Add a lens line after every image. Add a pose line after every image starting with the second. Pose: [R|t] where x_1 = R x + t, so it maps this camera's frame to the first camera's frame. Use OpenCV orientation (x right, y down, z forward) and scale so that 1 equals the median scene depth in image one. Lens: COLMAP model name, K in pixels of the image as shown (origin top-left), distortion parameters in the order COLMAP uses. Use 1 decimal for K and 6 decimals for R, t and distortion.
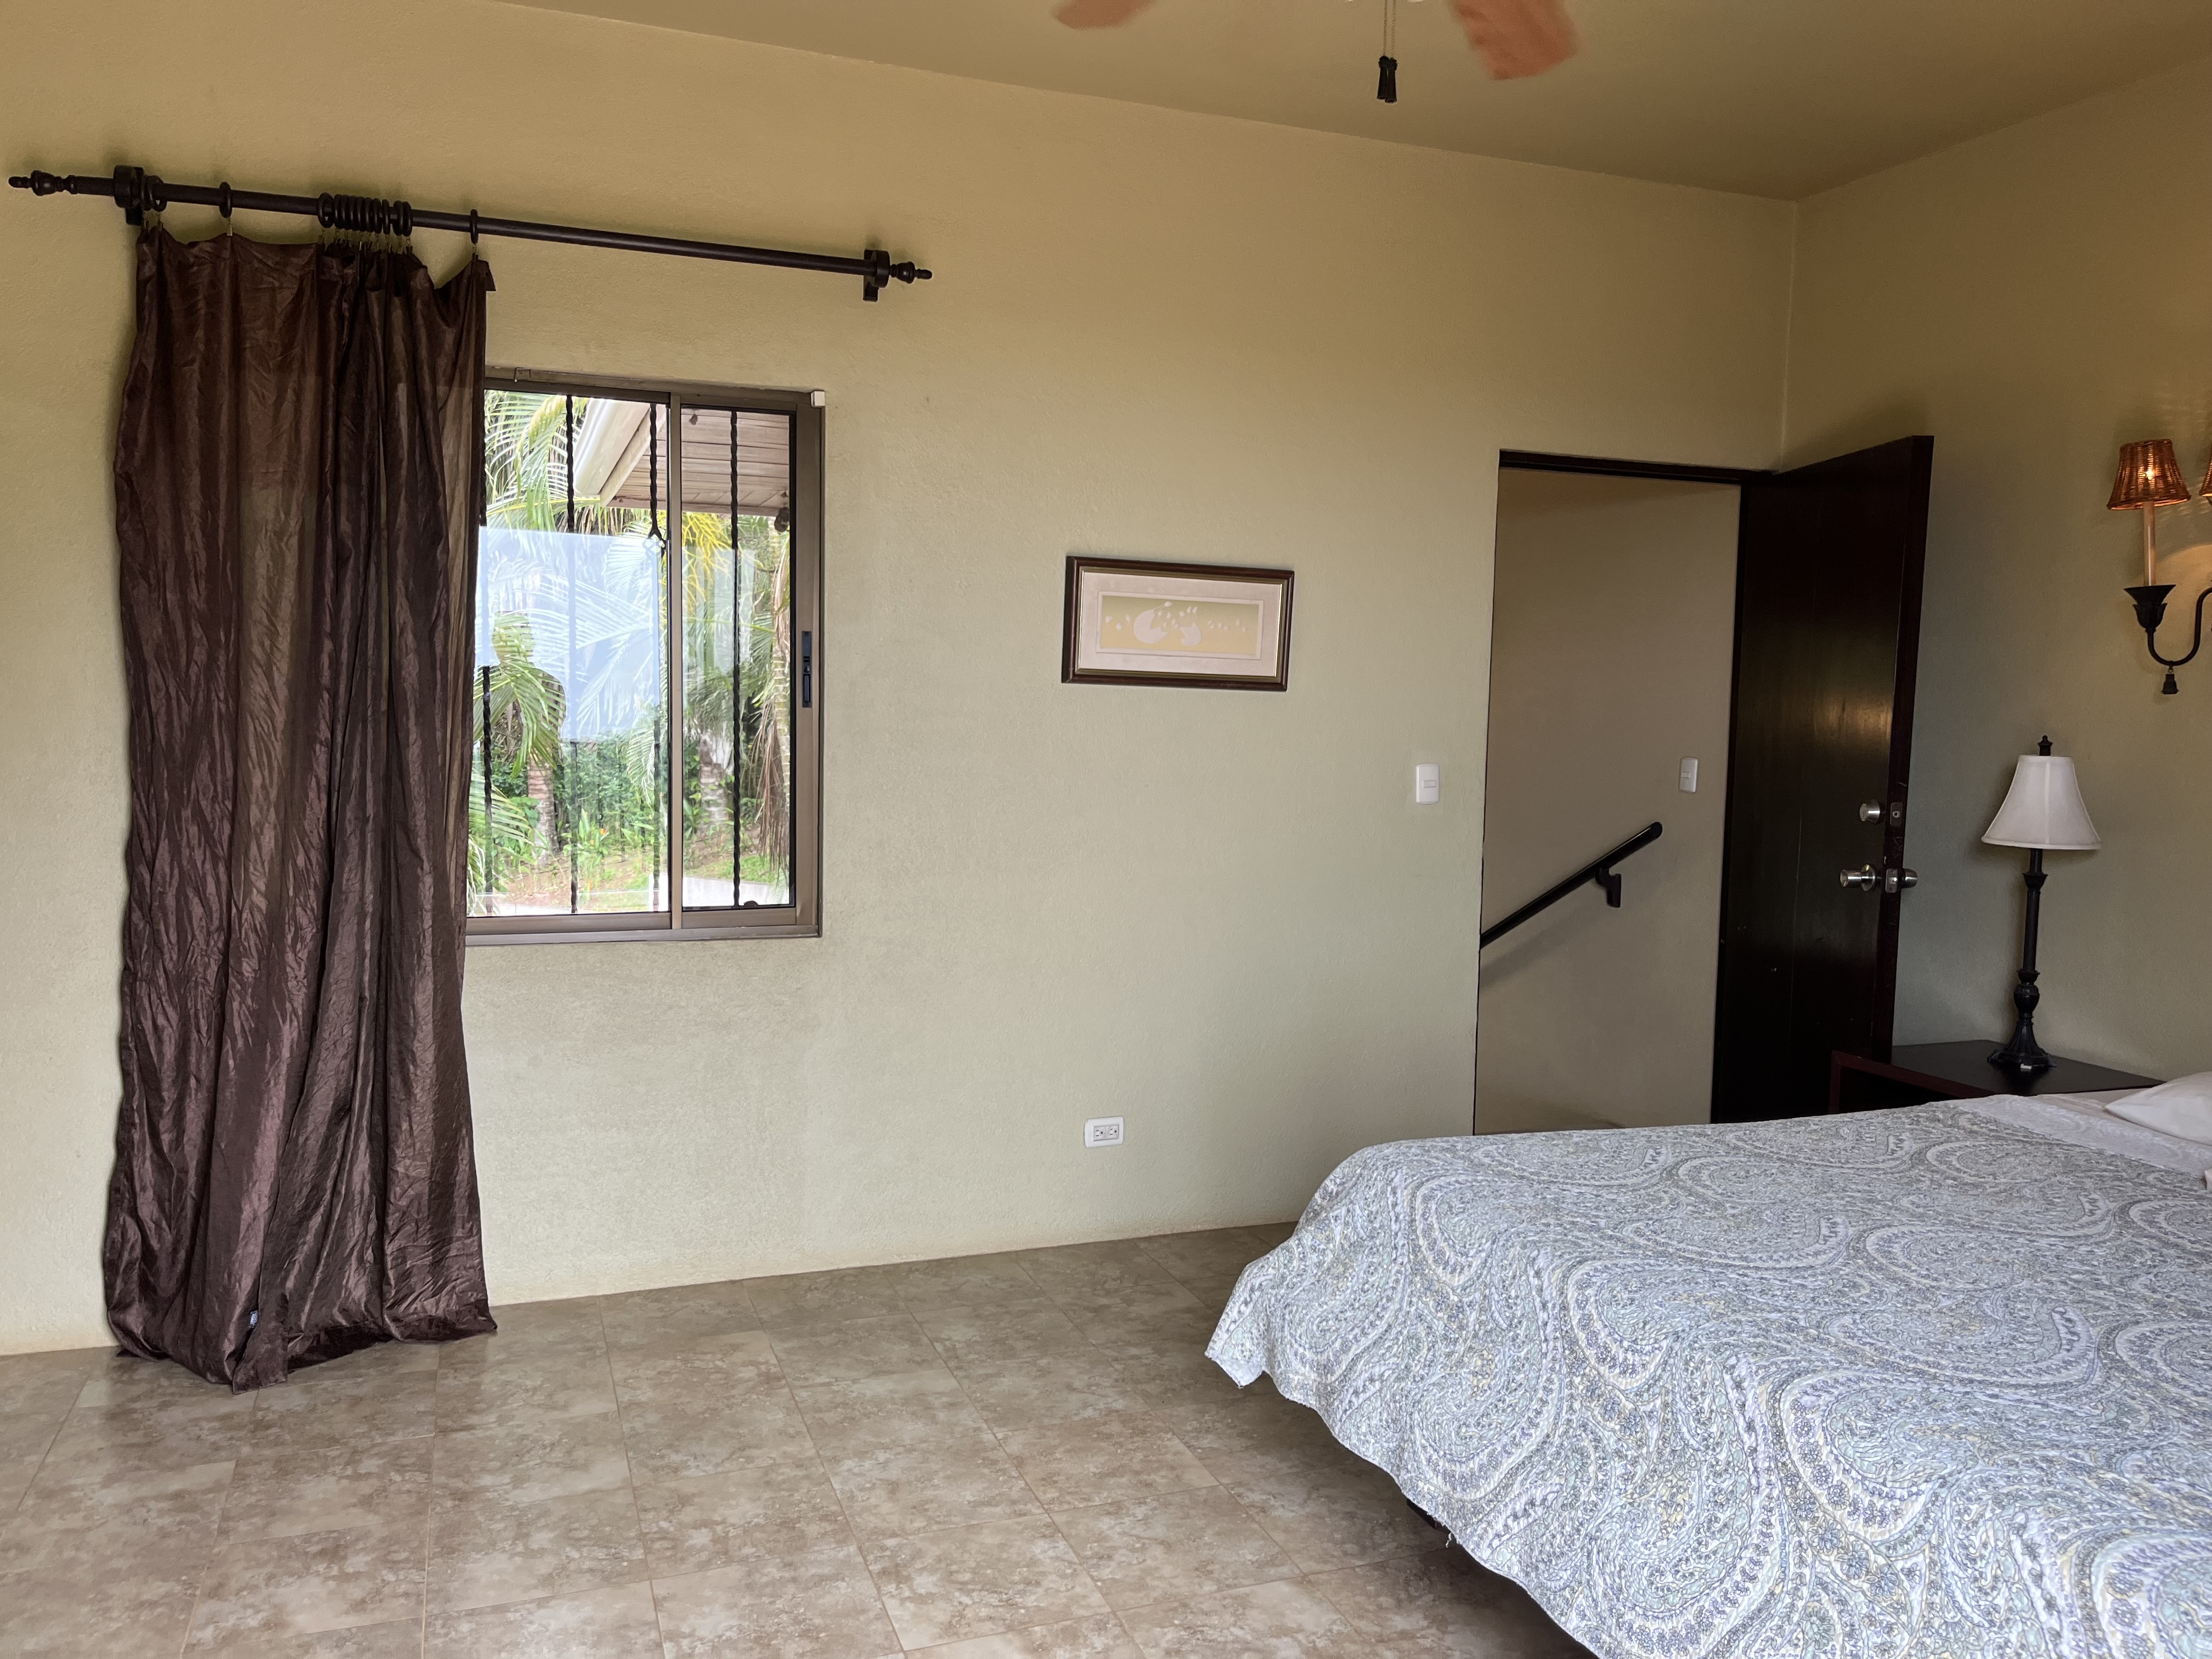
lens RADIAL K [[1668.1, 0, 1121.1], [0, 1668.1, 820.7], [0, 0, 1]] dist [0.067944, -0.102209]
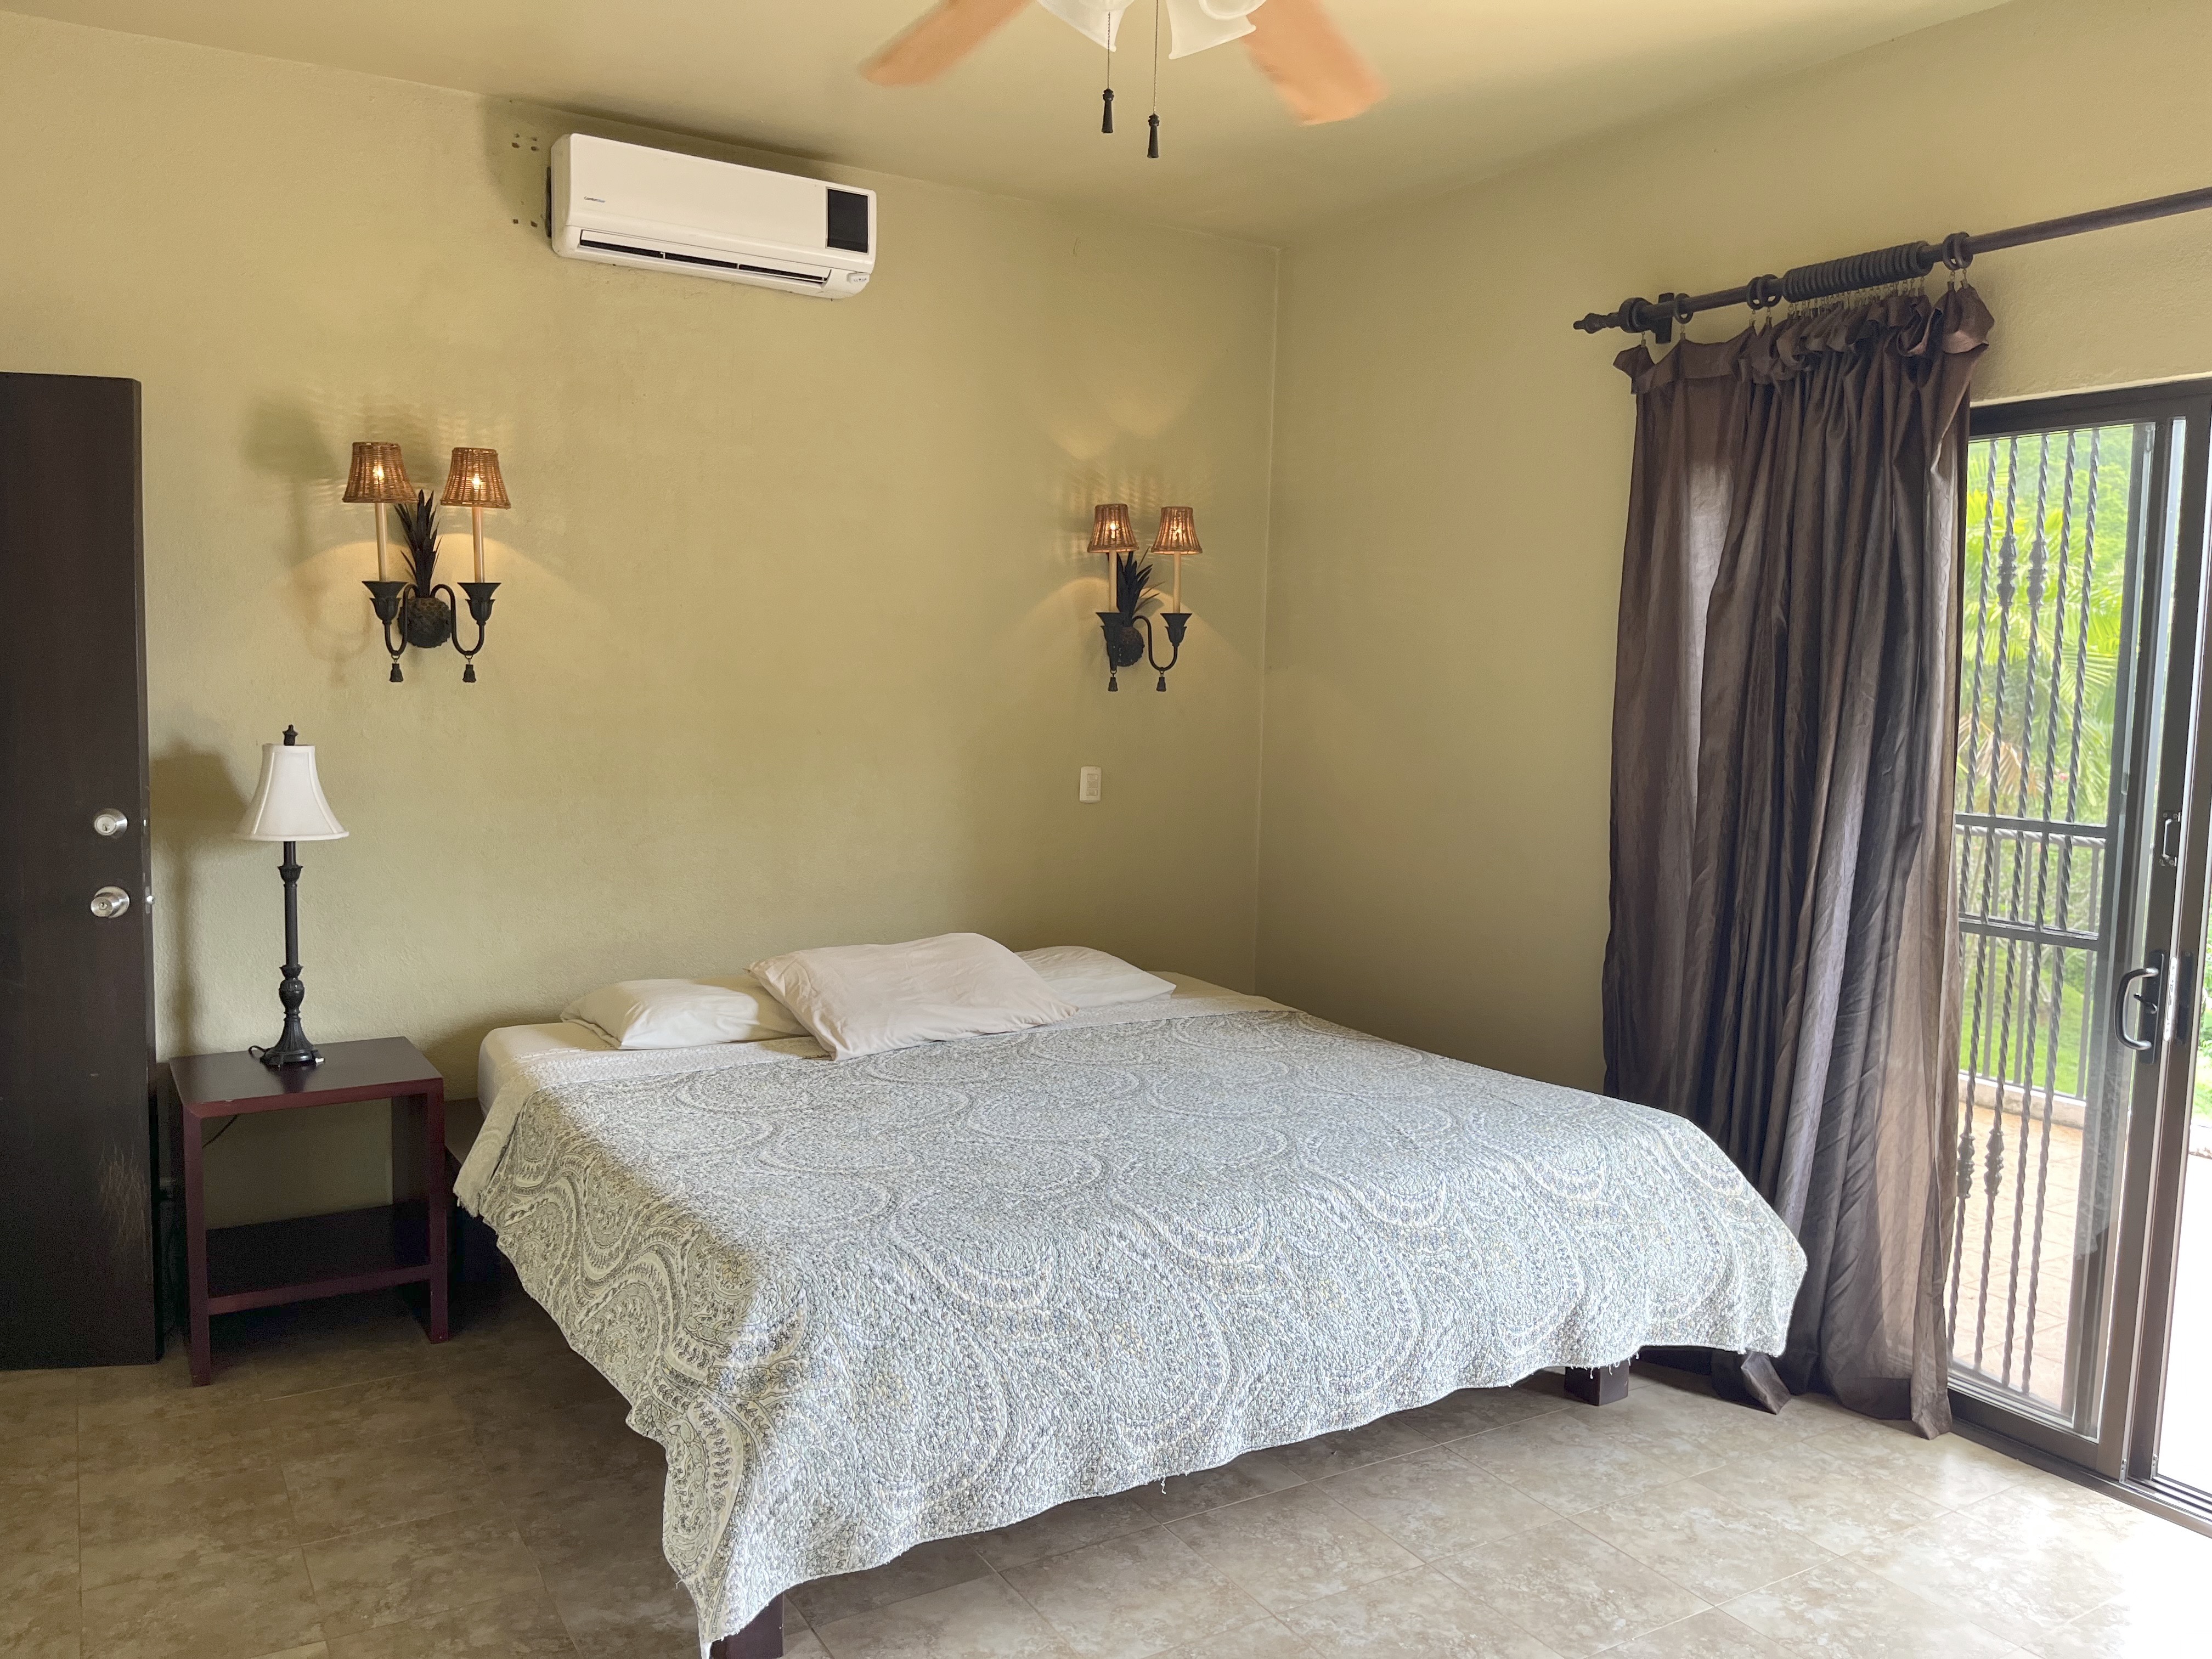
lens RADIAL K [[1668.1, 0, 1121.1], [0, 1668.1, 820.7], [0, 0, 1]] dist [0.067944, -0.102209]
pose [[-0.166968, -0.112885, 0.979479, -0.896888], [0.051449, 0.991073, 0.122991, -0.164303], [-0.984619, 0.070929, -0.159670, 1.234122]]
